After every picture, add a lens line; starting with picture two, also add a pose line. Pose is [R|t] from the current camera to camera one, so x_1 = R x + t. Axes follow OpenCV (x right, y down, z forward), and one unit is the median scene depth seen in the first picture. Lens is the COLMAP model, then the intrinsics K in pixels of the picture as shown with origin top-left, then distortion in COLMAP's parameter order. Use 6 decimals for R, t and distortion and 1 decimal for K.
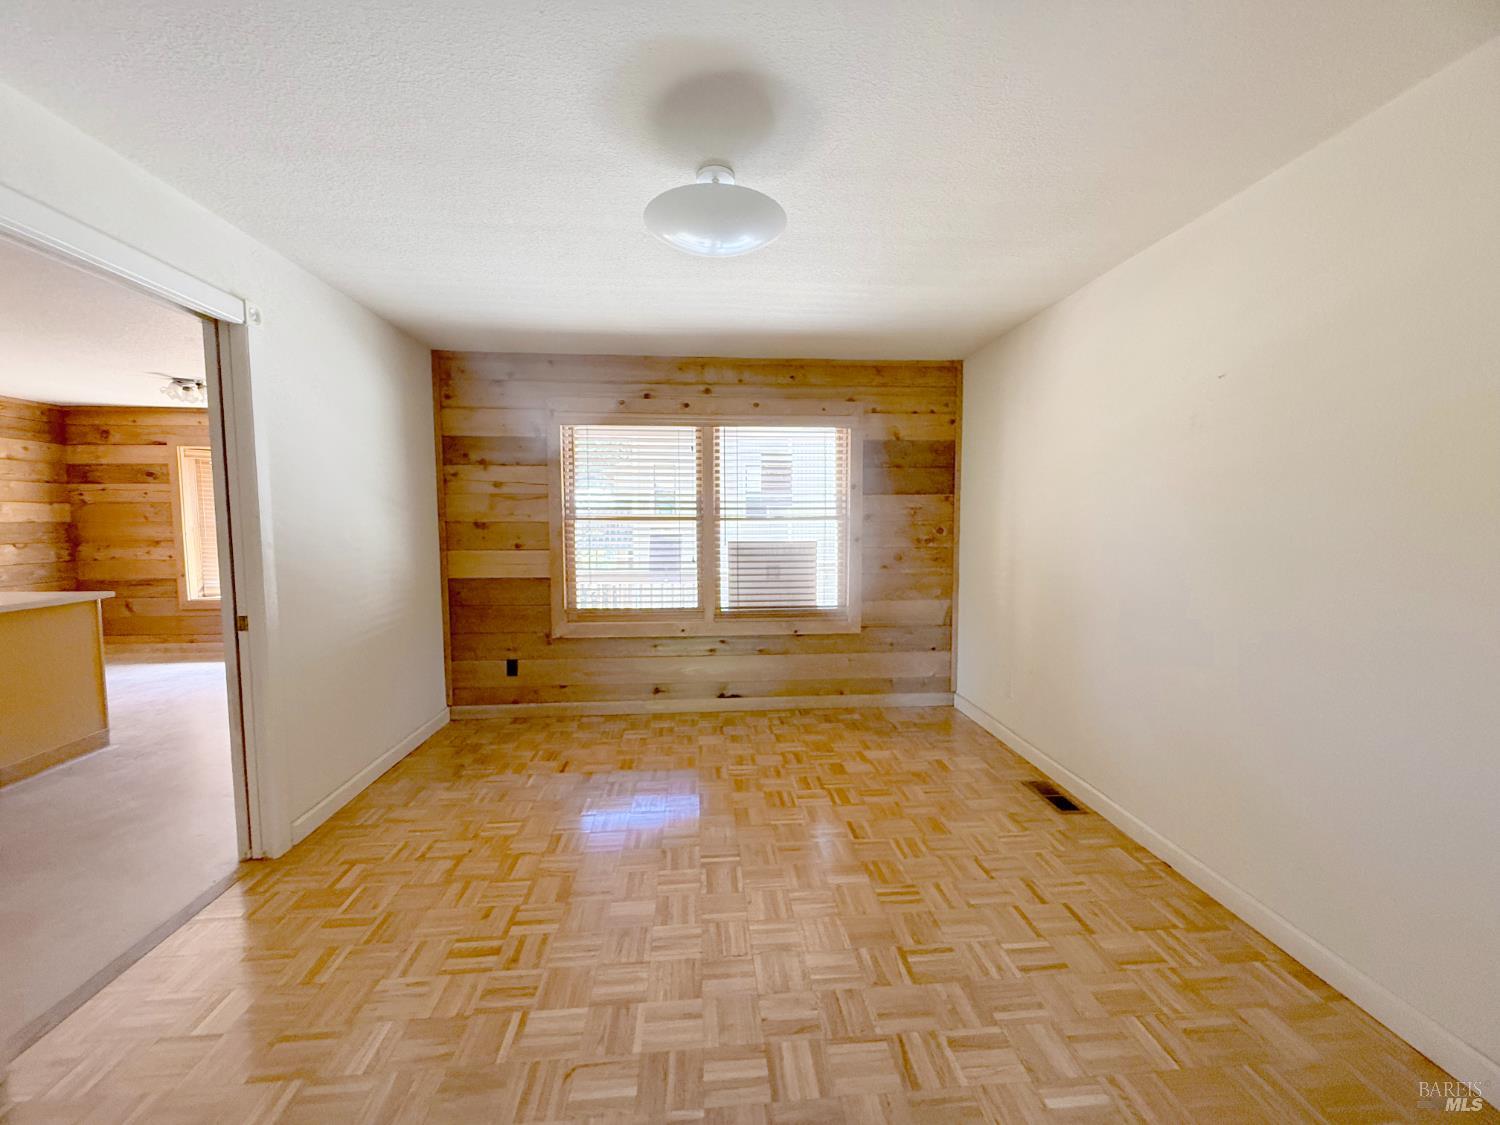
lens RADIAL K [[602.9, 0, 743.3], [0, 602.9, 566.5], [0, 0, 1]] dist [0.004014, 0.000013]
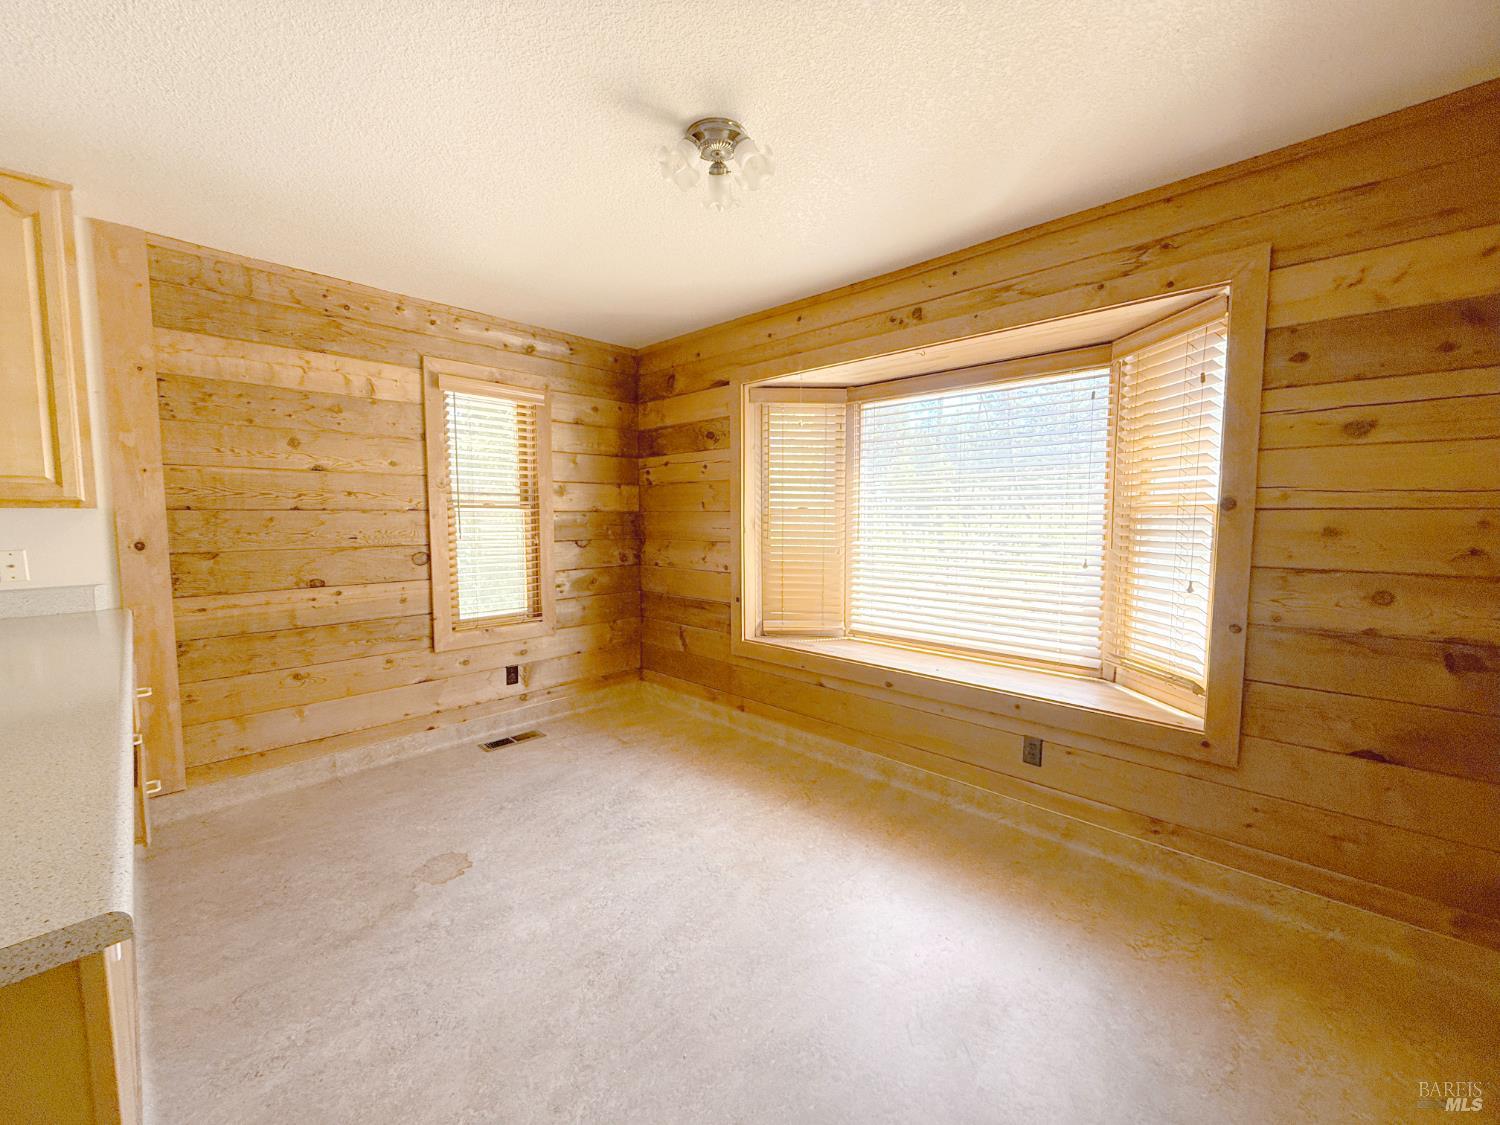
lens RADIAL K [[602.9, 0, 758.8], [0, 602.9, 564.6], [0, 0, 1]] dist [0.004014, 0.000013]
pose [[0.681139, 0.067275, -0.729057, -0.481346], [-0.060031, 0.997548, 0.035965, -0.044114], [0.729689, 0.019269, 0.683507, 0.613190]]
